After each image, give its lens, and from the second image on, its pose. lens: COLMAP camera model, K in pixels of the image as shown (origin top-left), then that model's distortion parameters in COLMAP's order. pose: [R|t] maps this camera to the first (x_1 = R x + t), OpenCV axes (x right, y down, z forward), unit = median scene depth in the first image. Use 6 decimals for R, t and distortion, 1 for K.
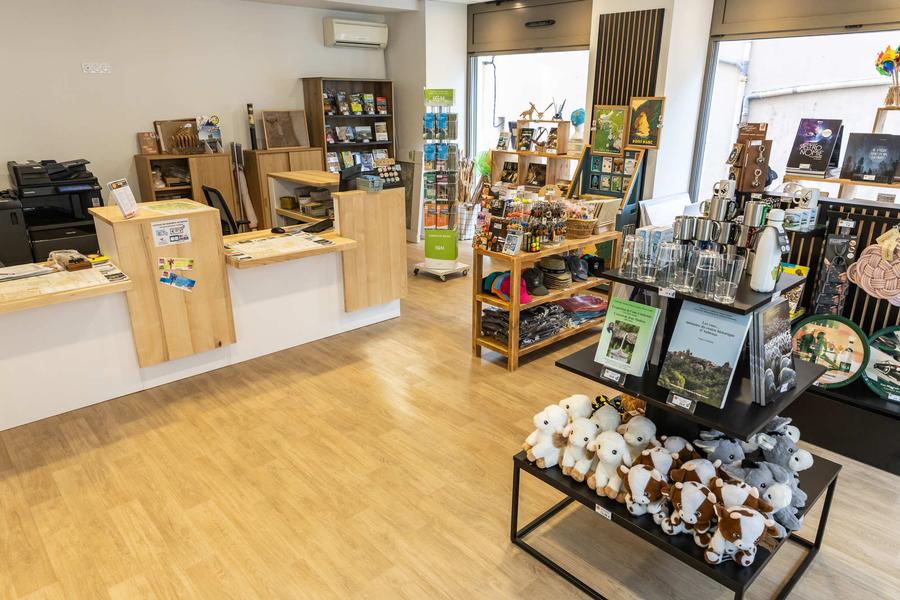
lens RADIAL K [[594.8, 0, 450.0], [0, 594.8, 300.0], [0, 0, 1]] dist [0.005399, 0.000250]
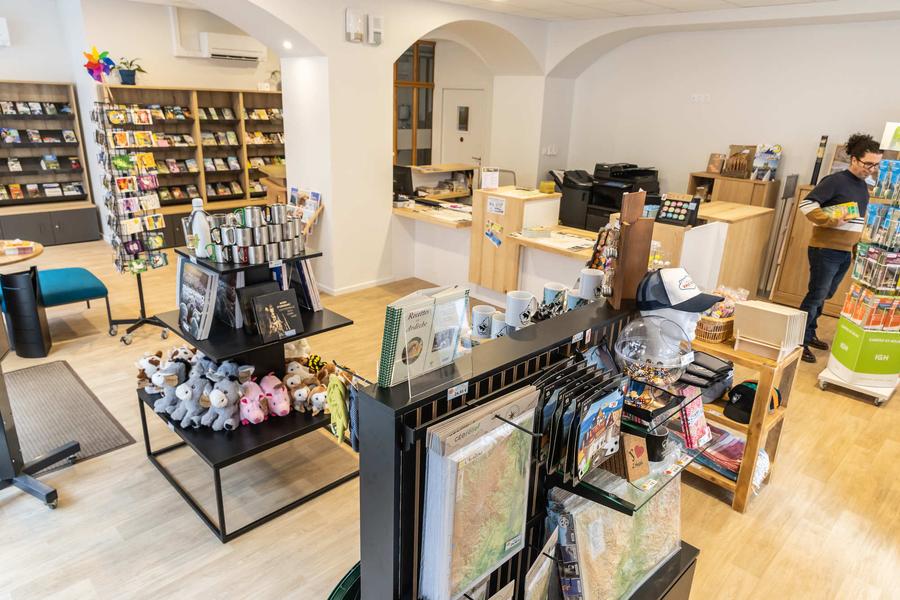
lens RADIAL K [[594.8, 0, 450.0], [0, 594.8, 300.0], [0, 0, 1]] dist [0.005399, 0.000250]
pose [[0.046100, 0.320054, -0.946277, 0.948751], [-0.357760, 0.889738, 0.283502, -0.260904], [0.932675, 0.325471, 0.155519, 0.663263]]
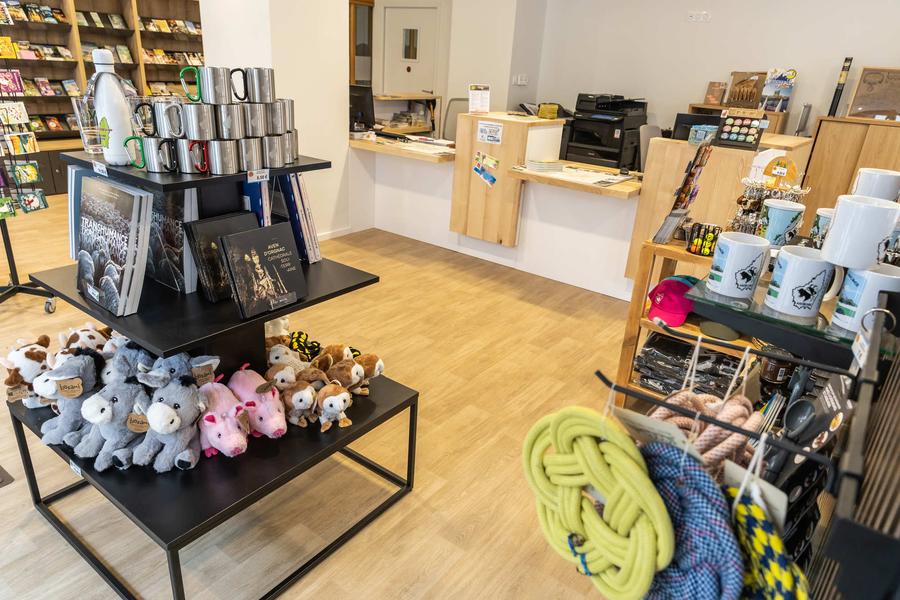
lens RADIAL K [[596.1, 0, 444.6], [0, 596.1, 306.3], [0, 0, 1]] dist [0.003988, 0.003478]
pose [[0.185528, 0.385550, -0.903842, 0.679442], [-0.376147, 0.877618, 0.297153, -0.117356], [0.907796, 0.284847, 0.307846, 0.583462]]
